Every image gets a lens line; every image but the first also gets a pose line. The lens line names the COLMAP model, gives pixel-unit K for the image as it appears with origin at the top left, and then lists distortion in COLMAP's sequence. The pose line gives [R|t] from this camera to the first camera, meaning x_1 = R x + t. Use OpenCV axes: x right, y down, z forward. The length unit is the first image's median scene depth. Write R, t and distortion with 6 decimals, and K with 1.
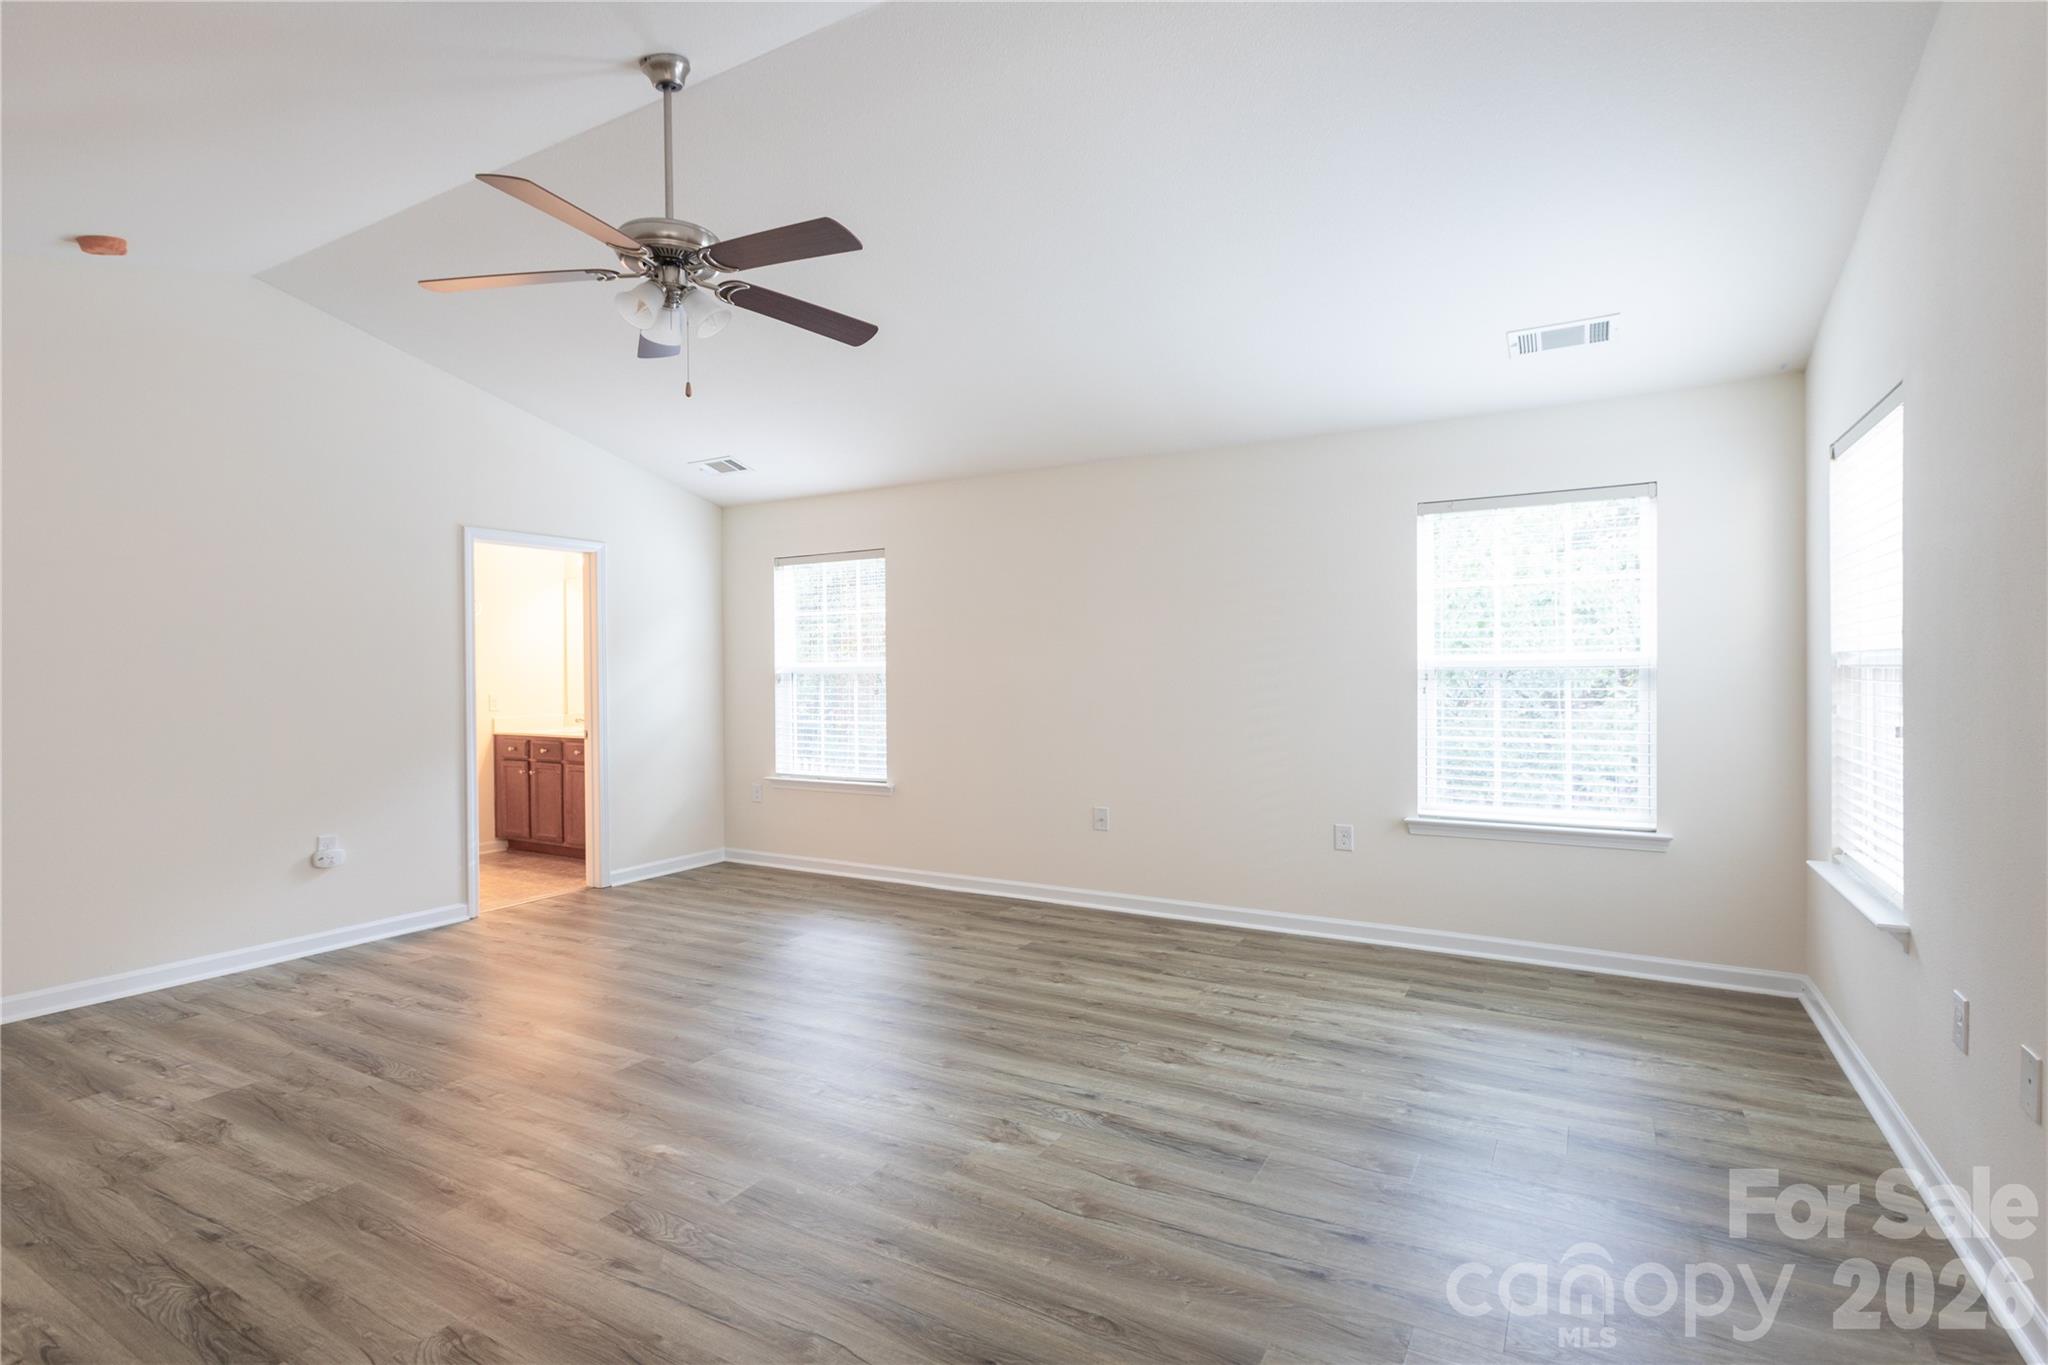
lens RADIAL K [[938.4, 0, 1024.6], [0, 938.4, 679.7], [0, 0, 1]] dist [0.001312, -0.001553]
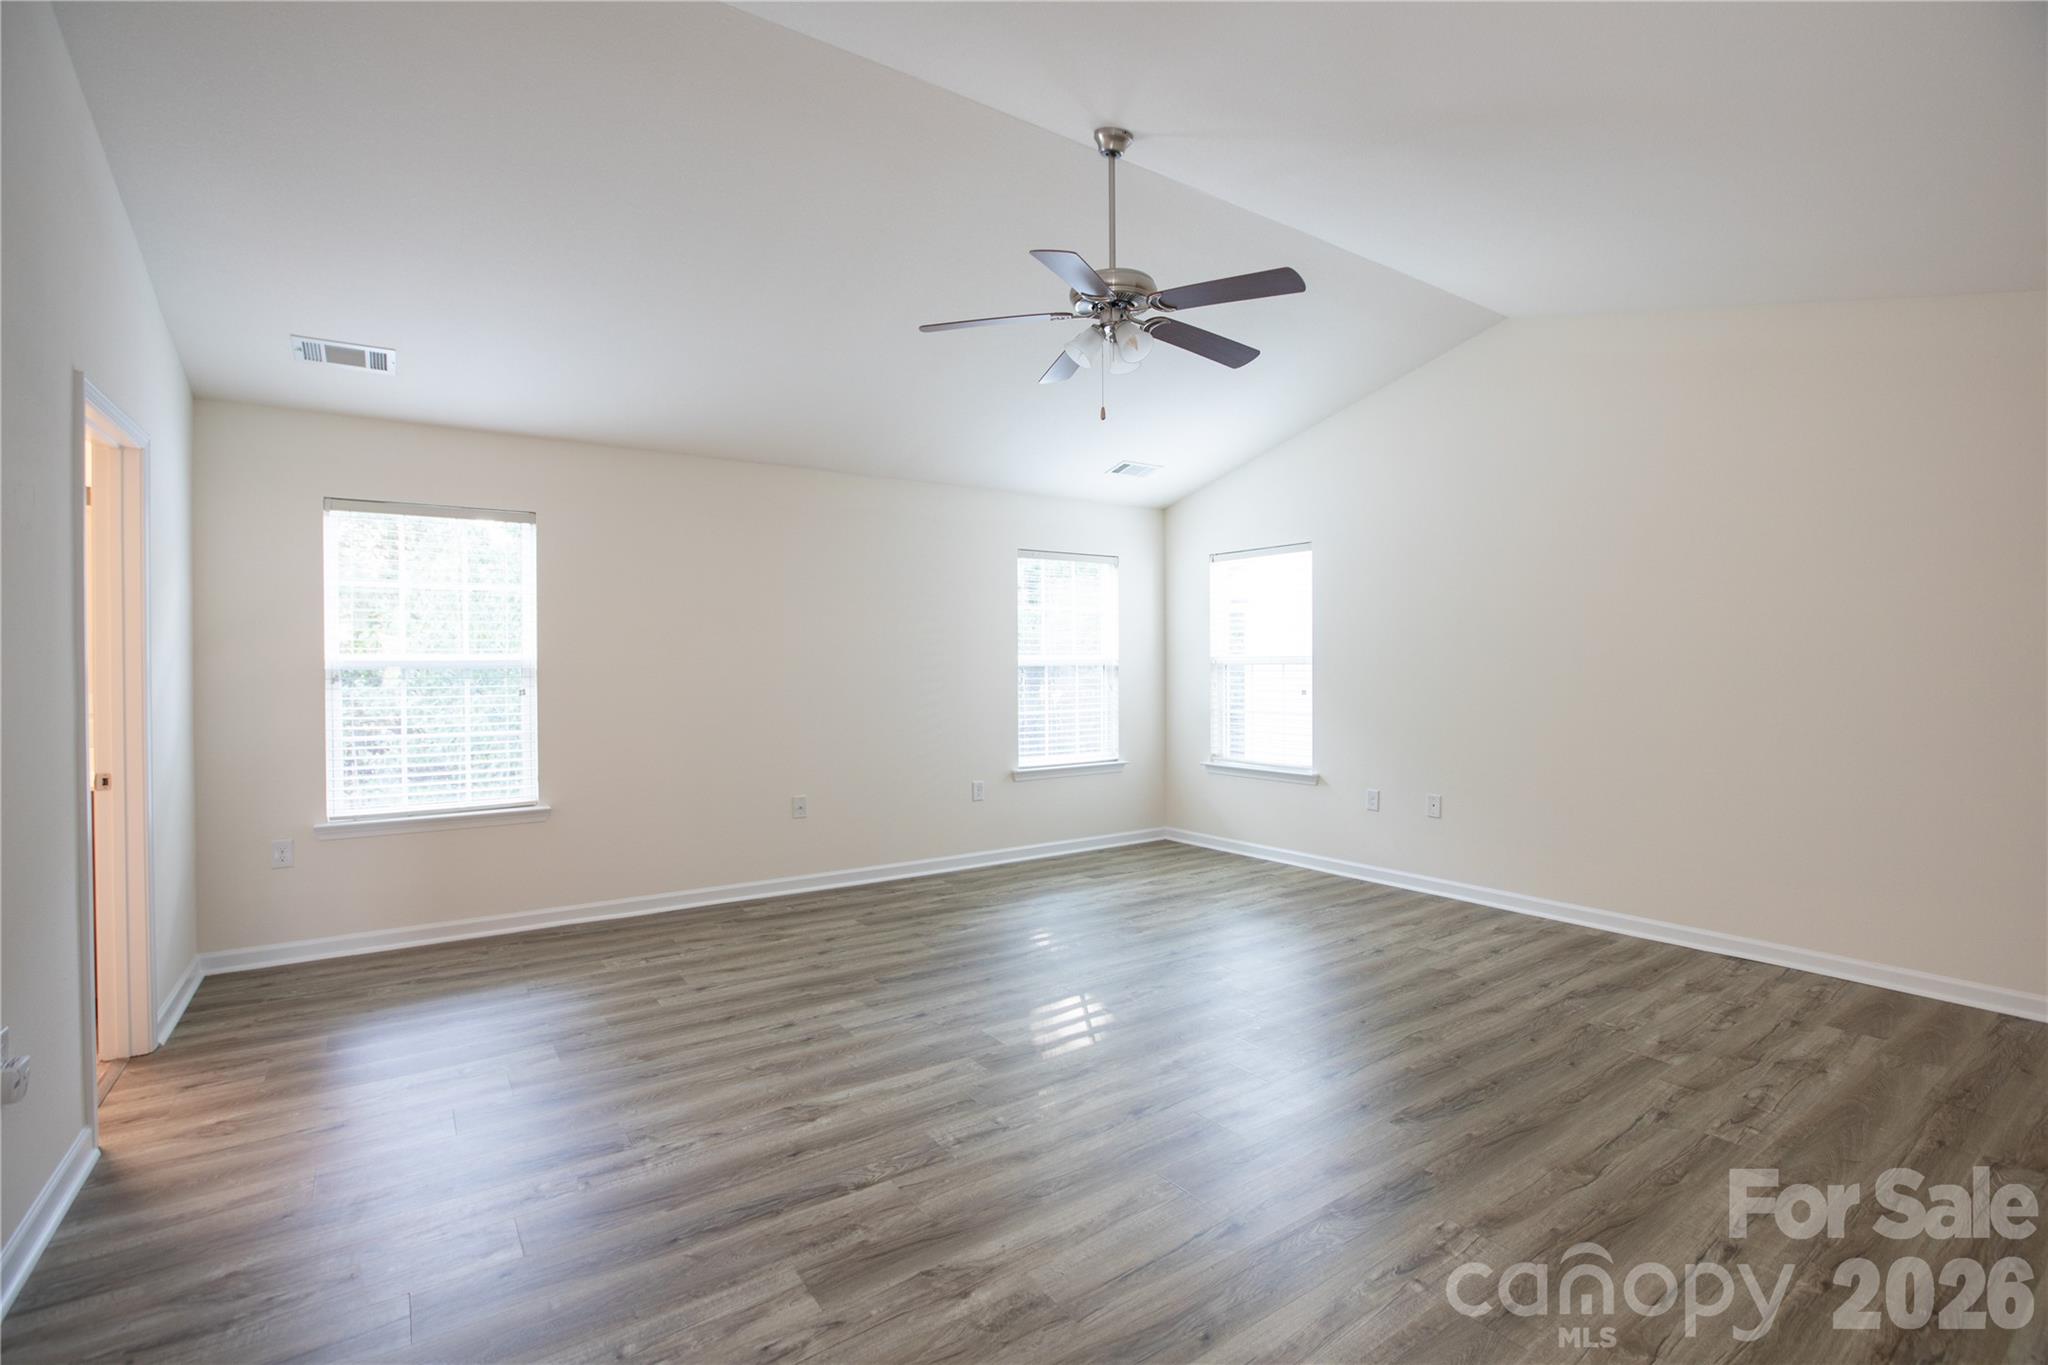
lens RADIAL K [[938.4, 0, 1023.4], [0, 938.4, 678.1], [0, 0, 1]] dist [0.001312, -0.001553]
pose [[0.456439, -0.010905, 0.889688, -0.850067], [0.003598, 0.999939, 0.010410, -0.007164], [-0.889748, -0.001550, 0.456450, 0.337213]]
